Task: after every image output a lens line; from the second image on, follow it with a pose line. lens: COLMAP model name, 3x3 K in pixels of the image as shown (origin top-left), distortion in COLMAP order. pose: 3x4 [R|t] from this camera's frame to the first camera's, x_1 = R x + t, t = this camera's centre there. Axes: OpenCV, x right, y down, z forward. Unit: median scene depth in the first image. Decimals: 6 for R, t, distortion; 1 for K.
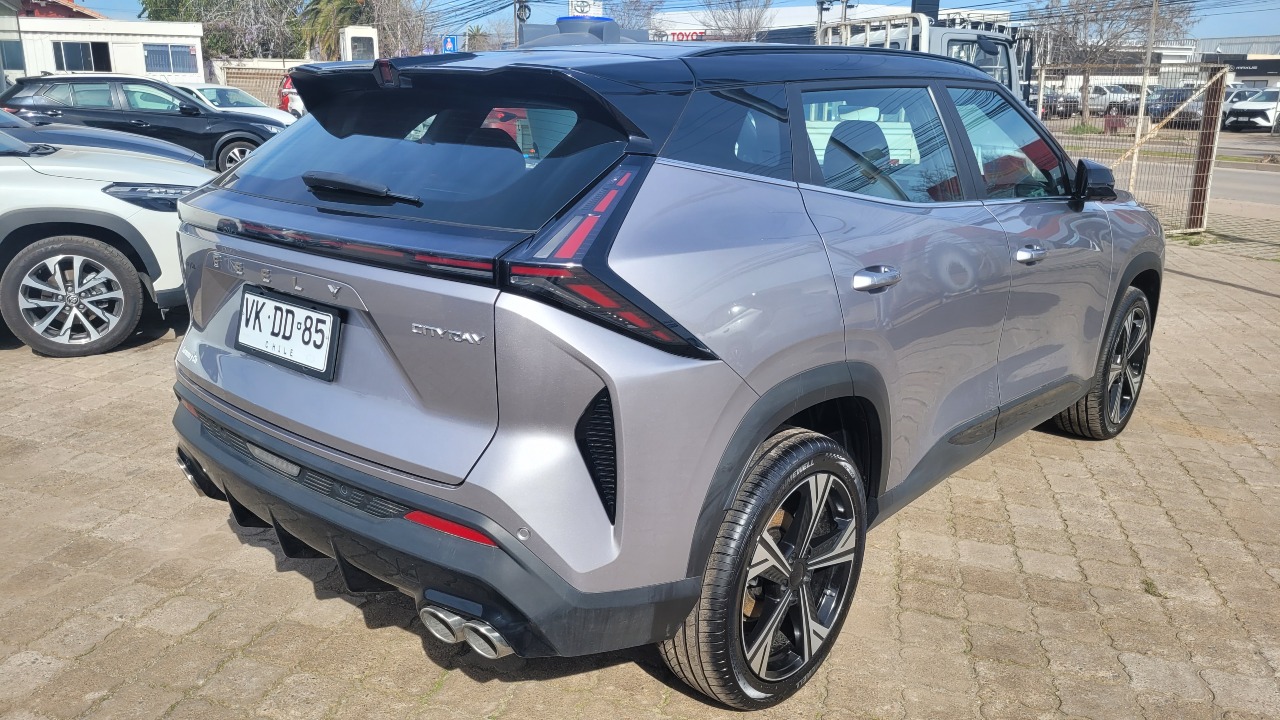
lens RADIAL K [[955.8, 0, 640.0], [0, 955.8, 360.0], [0, 0, 1]] dist [0.026269, -0.007808]
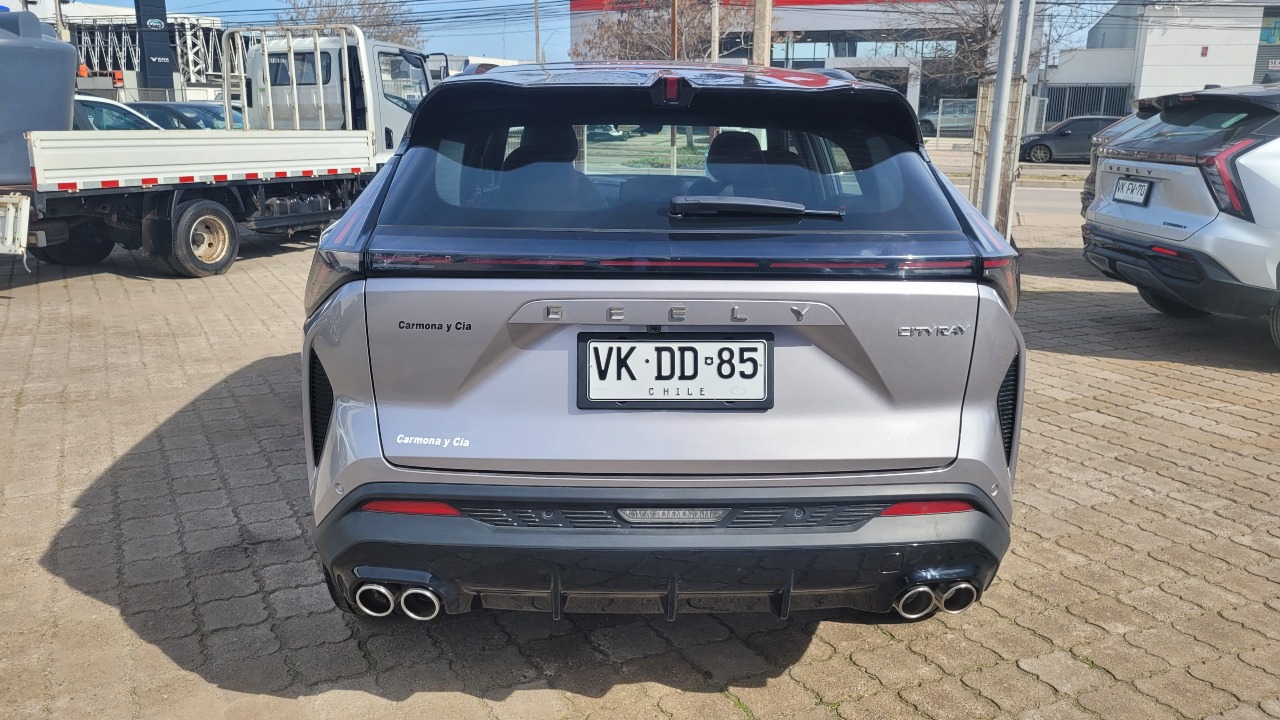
lens RADIAL K [[955.8, 0, 640.0], [0, 955.8, 360.0], [0, 0, 1]] dist [0.026269, -0.007808]
pose [[0.732030, -0.174982, 0.658418, -0.986728], [0.180361, 0.981745, 0.060383, -0.101731], [-0.656964, 0.074551, 0.750227, 0.332021]]
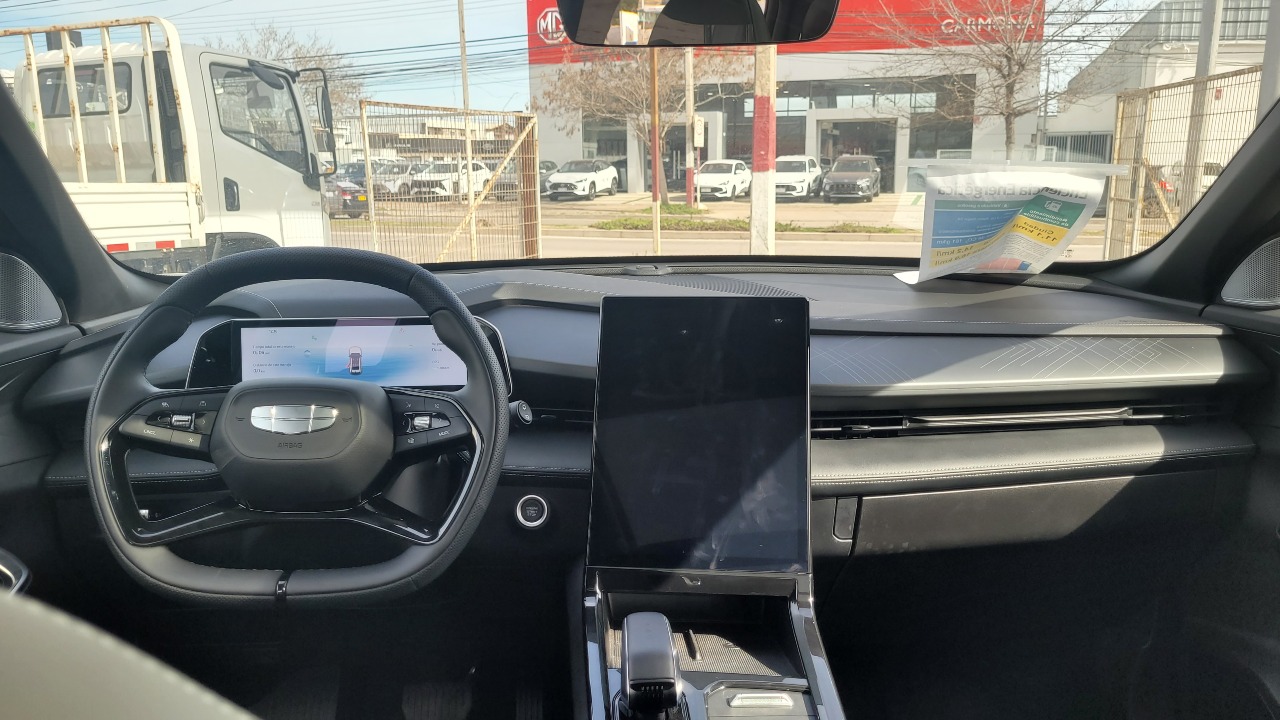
lens RADIAL K [[995.3, 0, 640.0], [0, 995.3, 360.0], [0, 0, 1]] dist [0.010386, 0.002205]
pose [[0.708145, -0.147255, 0.690541, 0.122240], [0.204785, 0.978806, -0.001279, -0.336542], [-0.675717, 0.142318, 0.723292, 1.567844]]
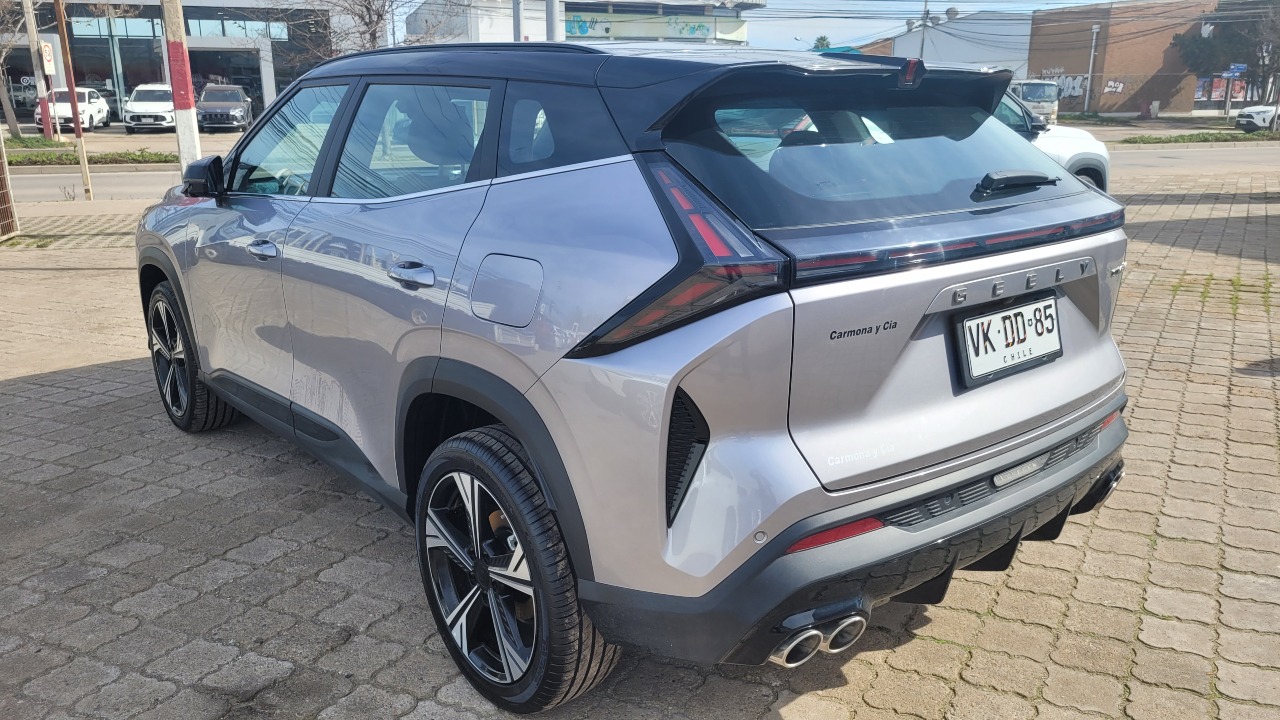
lens RADIAL K [[954.3, 0, 631.4], [0, 954.3, 364.2], [0, 0, 1]] dist [0.021853, -0.003713]
pose [[0.171375, -0.278527, 0.945015, -1.349633], [0.271238, 0.935476, 0.226528, -0.326591], [-0.947133, 0.217503, 0.235865, 1.131721]]
